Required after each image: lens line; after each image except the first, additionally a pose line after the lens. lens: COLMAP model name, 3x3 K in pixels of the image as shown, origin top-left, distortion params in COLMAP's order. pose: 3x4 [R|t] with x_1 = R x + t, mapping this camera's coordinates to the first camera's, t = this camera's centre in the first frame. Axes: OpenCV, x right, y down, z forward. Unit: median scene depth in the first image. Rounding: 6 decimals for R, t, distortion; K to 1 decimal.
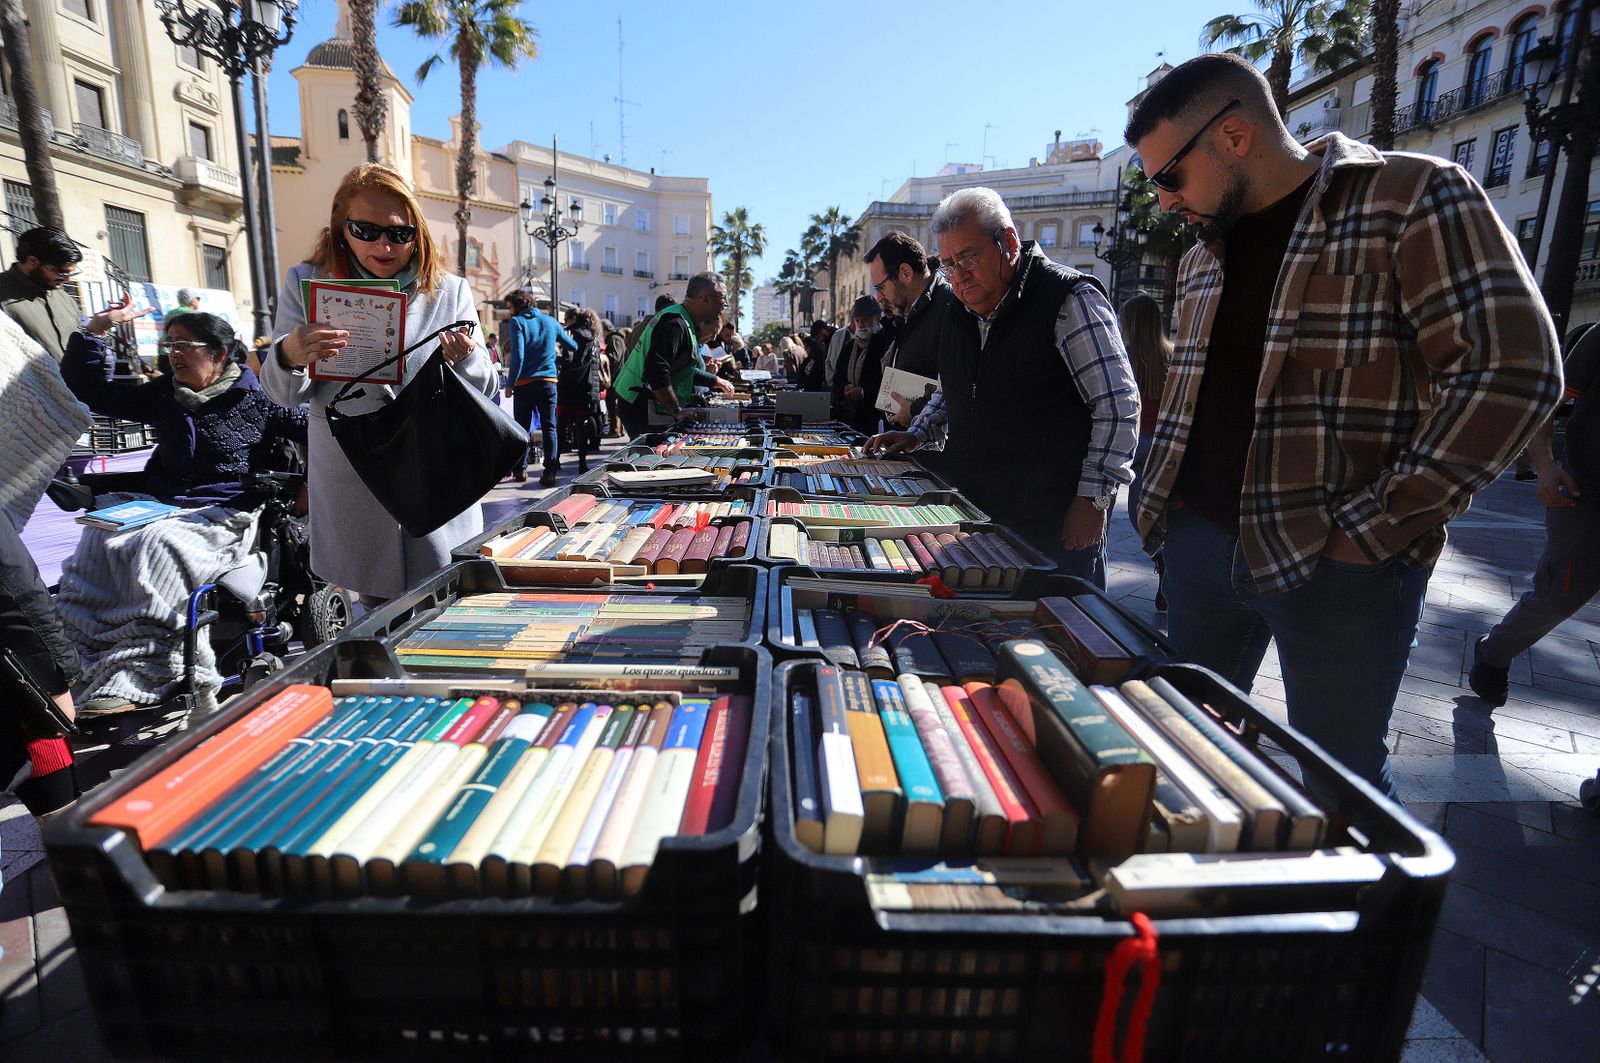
lens RADIAL K [[773.4, 0, 800.0], [0, 773.4, 533.2], [0, 0, 1]] dist [-0.073897, 0.030542]
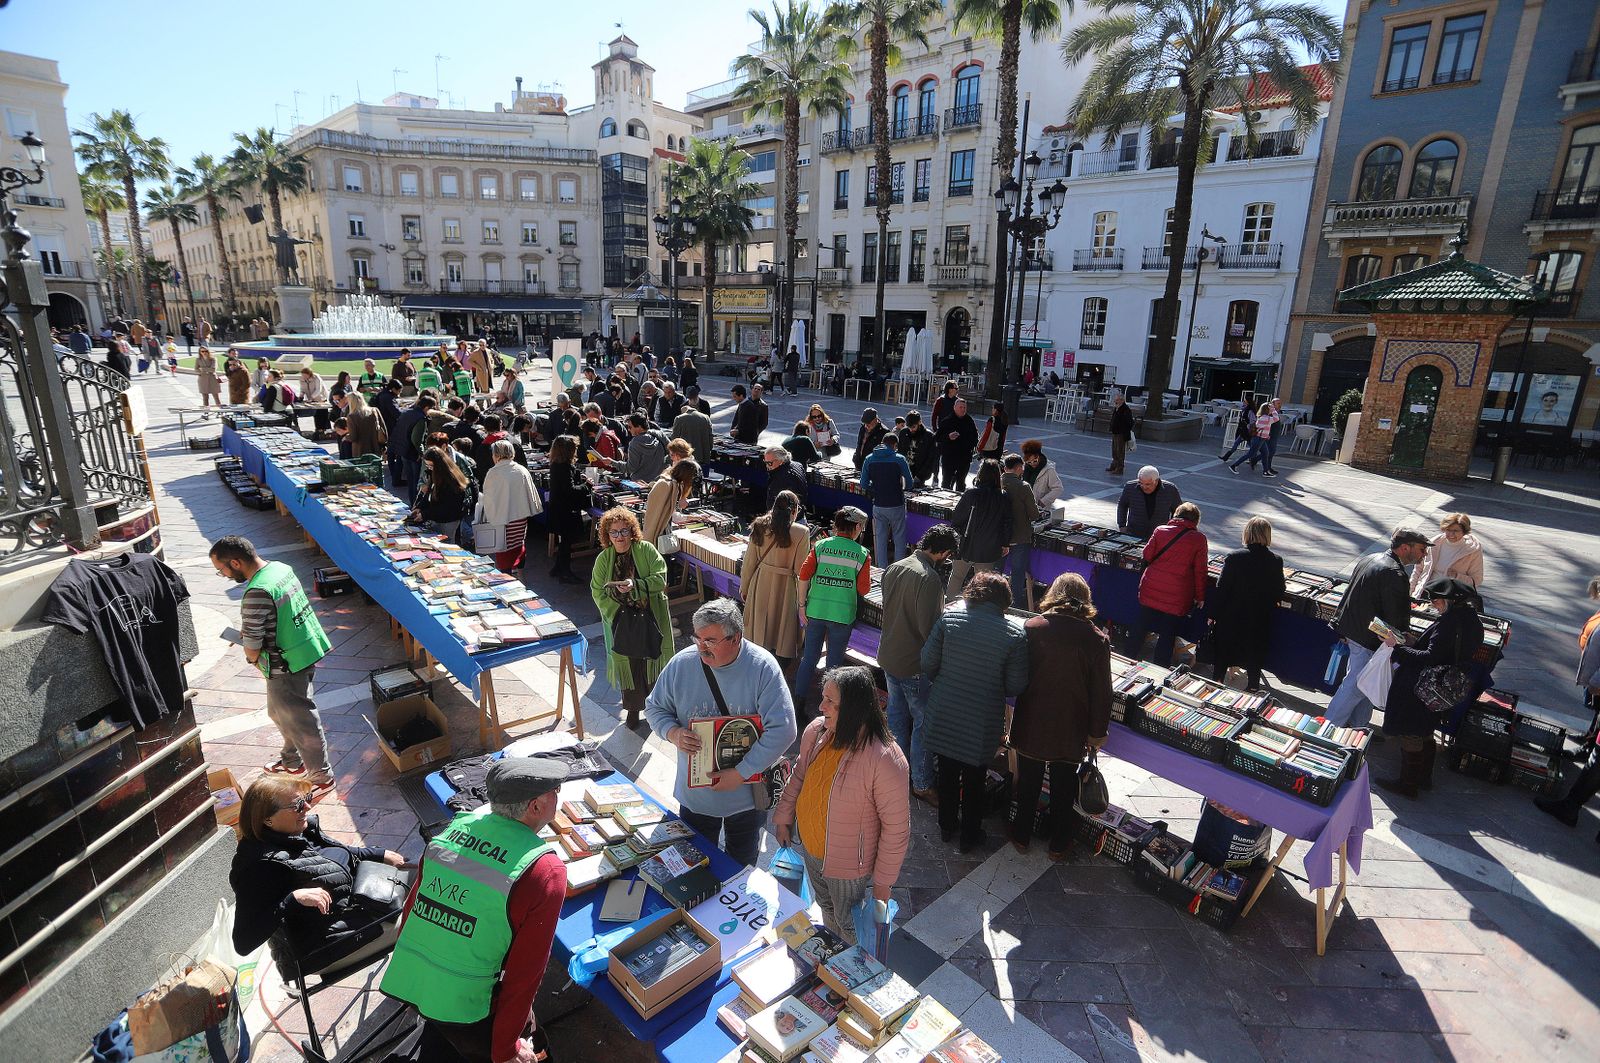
lens RADIAL K [[773.4, 0, 800.0], [0, 773.4, 533.2], [0, 0, 1]] dist [-0.073897, 0.030542]
pose [[0.750203, -0.178855, 0.636558, -0.295293], [0.121767, 0.983626, 0.132865, -0.078714], [-0.649899, -0.022164, 0.759698, -0.007019]]
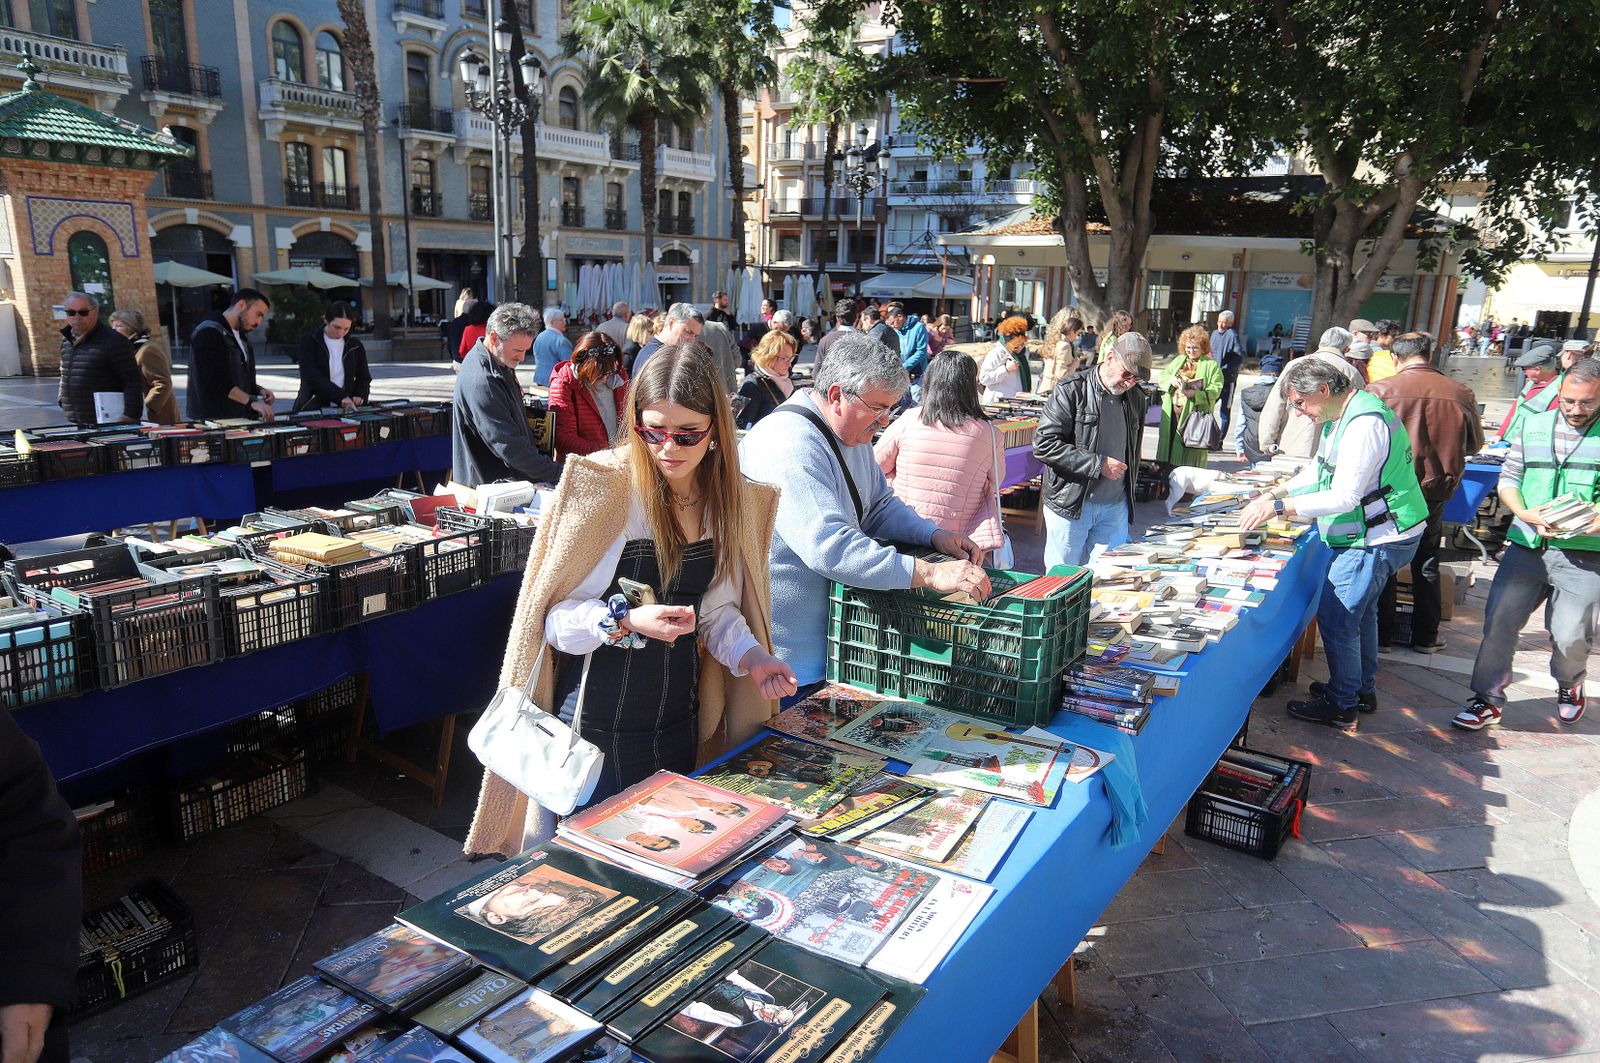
lens RADIAL K [[1047.5, 0, 799.6], [0, 1047.5, 533.6], [0, 0, 1]] dist [-0.055378, 0.057900]
pose [[-0.815490, -0.182102, 0.549376, -0.266467], [0.070809, 0.910691, 0.406975, -0.140949], [-0.574423, 0.370785, -0.729765, 0.492620]]
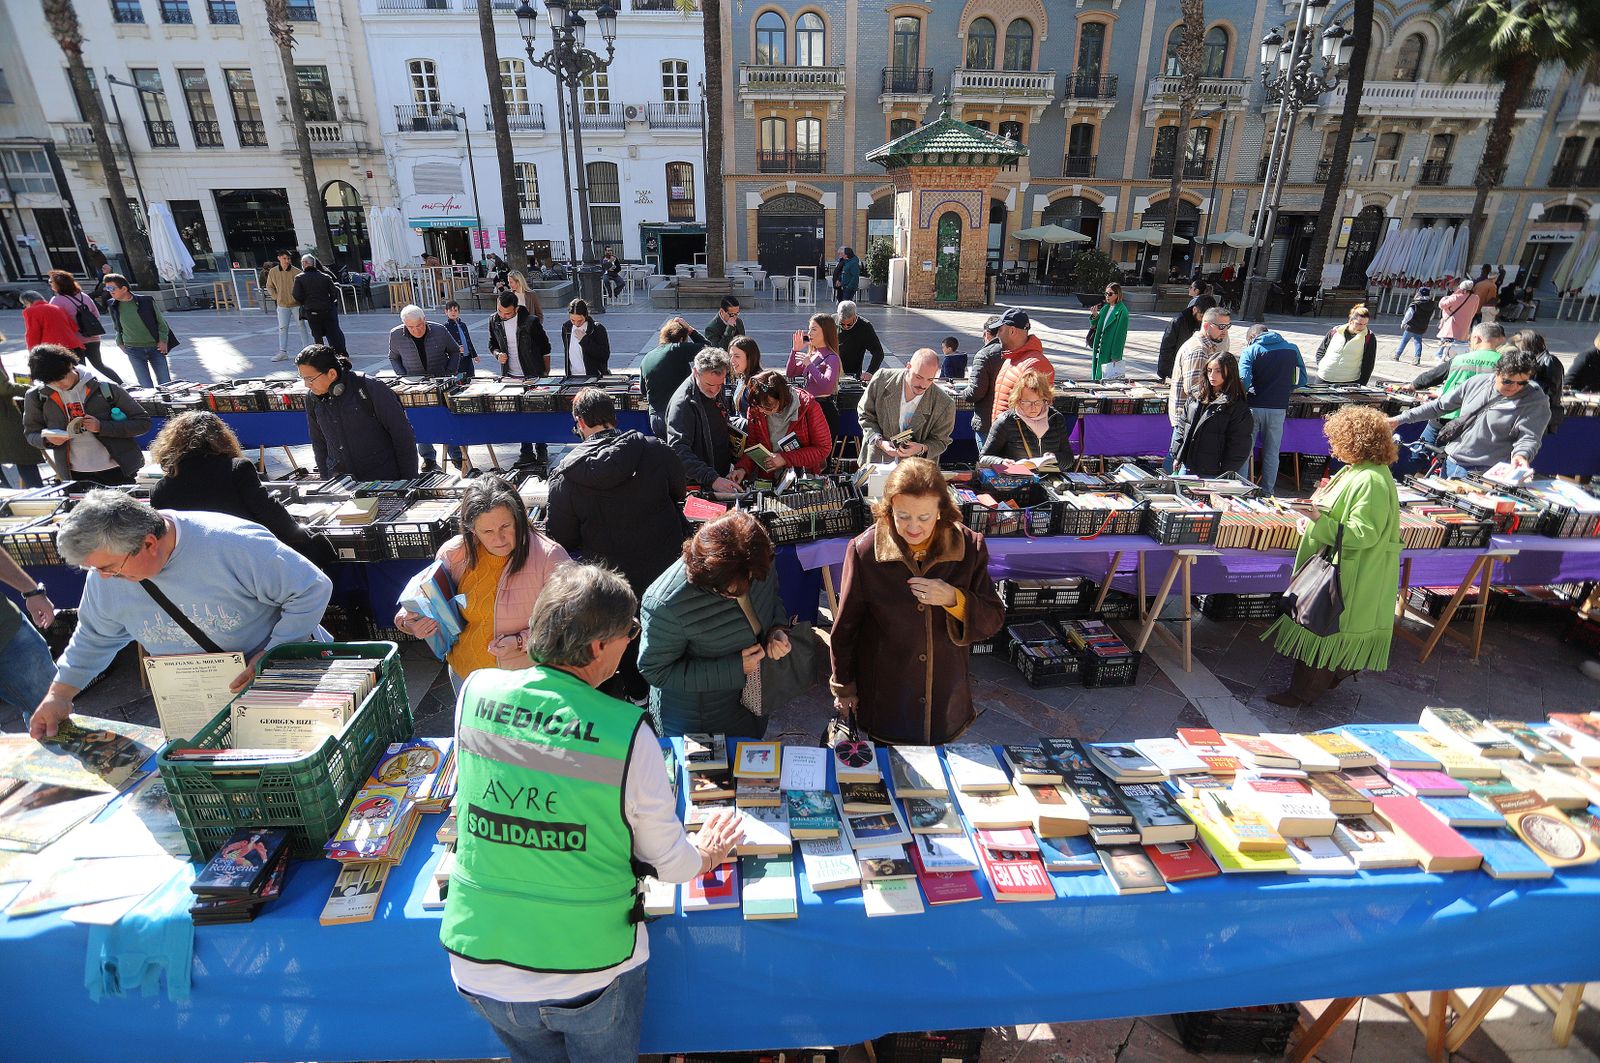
lens RADIAL K [[772.8, 0, 800.4], [0, 772.8, 533.3], [0, 0, 1]] dist [-0.065648, 0.026711]
pose [[-0.026501, -0.411441, 0.911051, -0.294199], [0.199876, 0.890787, 0.408103, -0.131714], [-0.979463, 0.192912, 0.058631, 0.335322]]
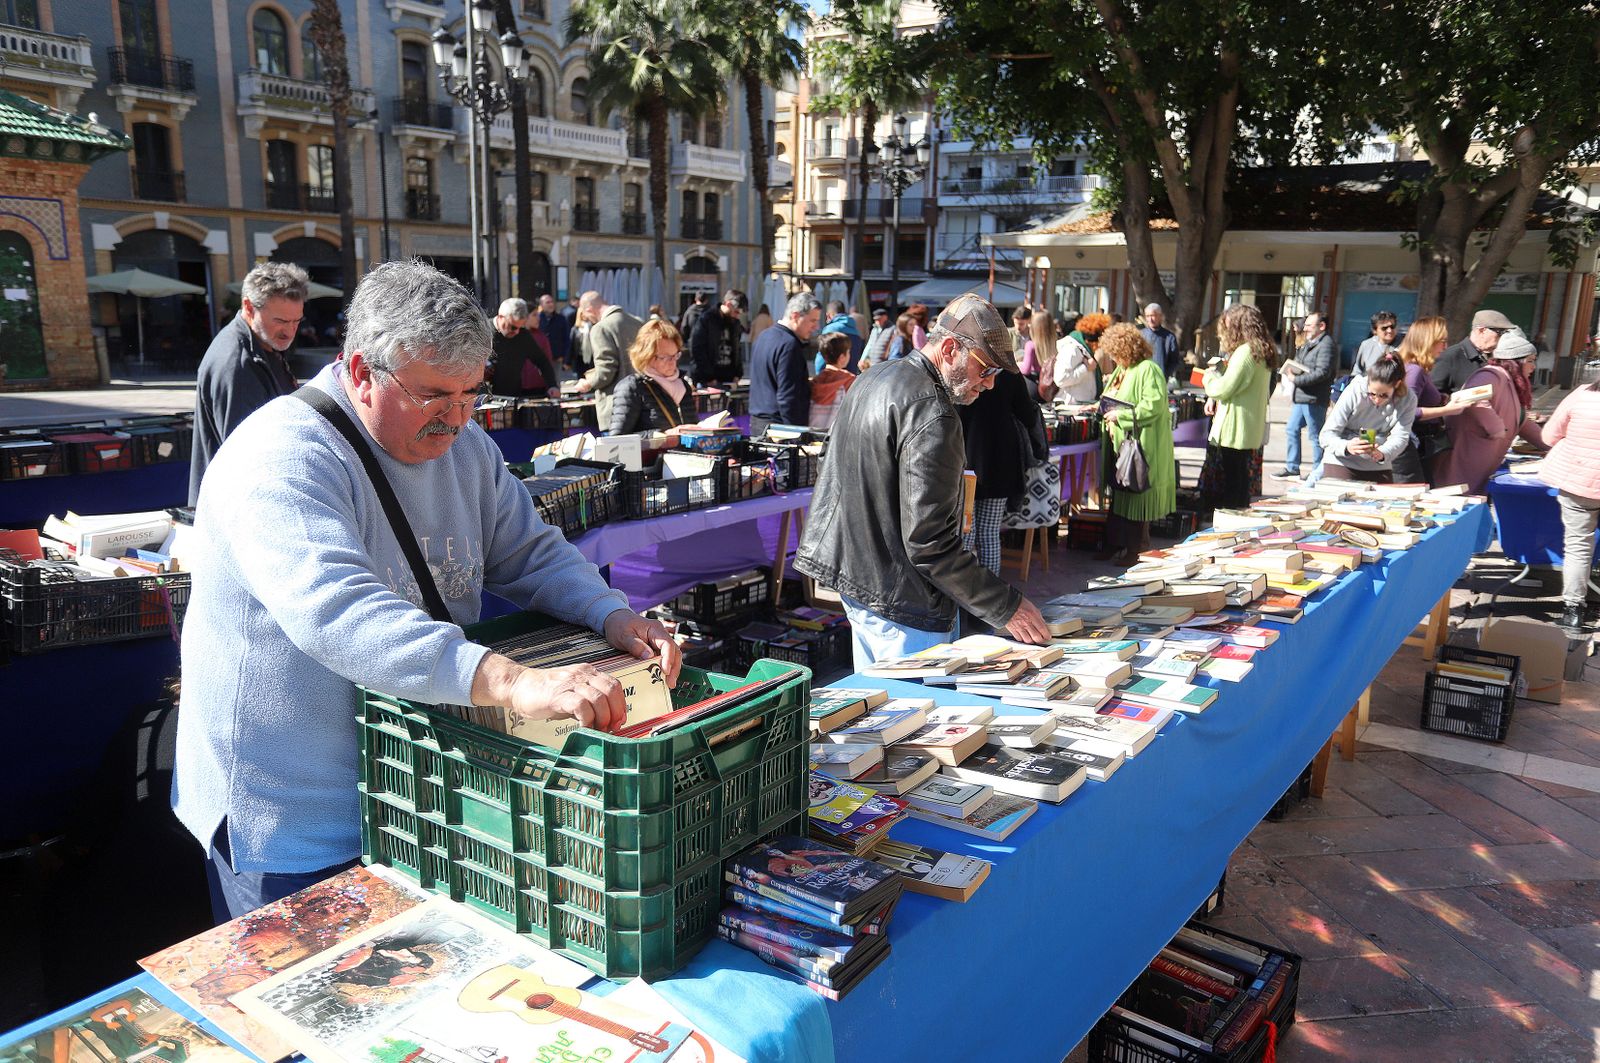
lens RADIAL K [[1148.0, 0, 799.3], [0, 1148.0, 533.6], [0, 0, 1]] dist [-0.045463, 0.065454]
pose [[-0.787094, -0.167485, 0.593660, -0.270155], [0.085939, 0.923270, 0.374417, -0.123217], [-0.610817, 0.345720, -0.712306, 0.441210]]
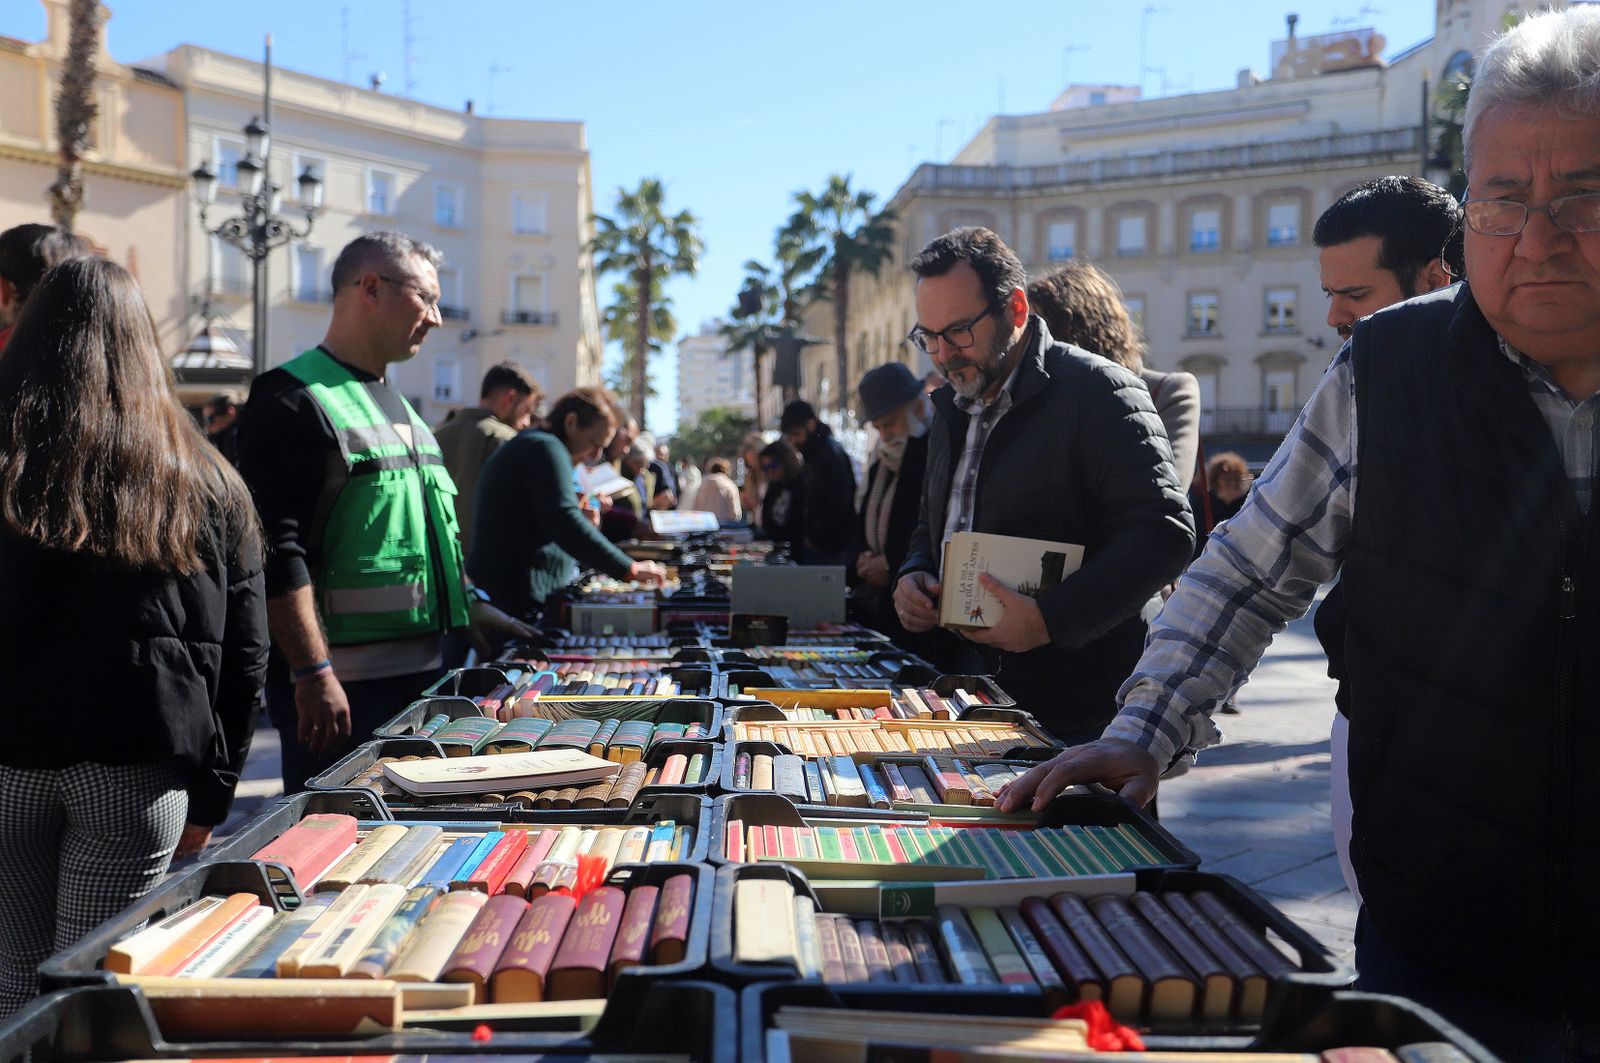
lens RADIAL K [[1651.5, 0, 797.7], [0, 1651.5, 535.7], [0, 0, 1]] dist [0.032143, 0.046132]
pose [[0.999807, -0.014690, 0.013010, -0.000502], [0.016873, 0.982069, -0.187767, -0.001381], [-0.010018, 0.187950, 0.982127, -0.001561]]
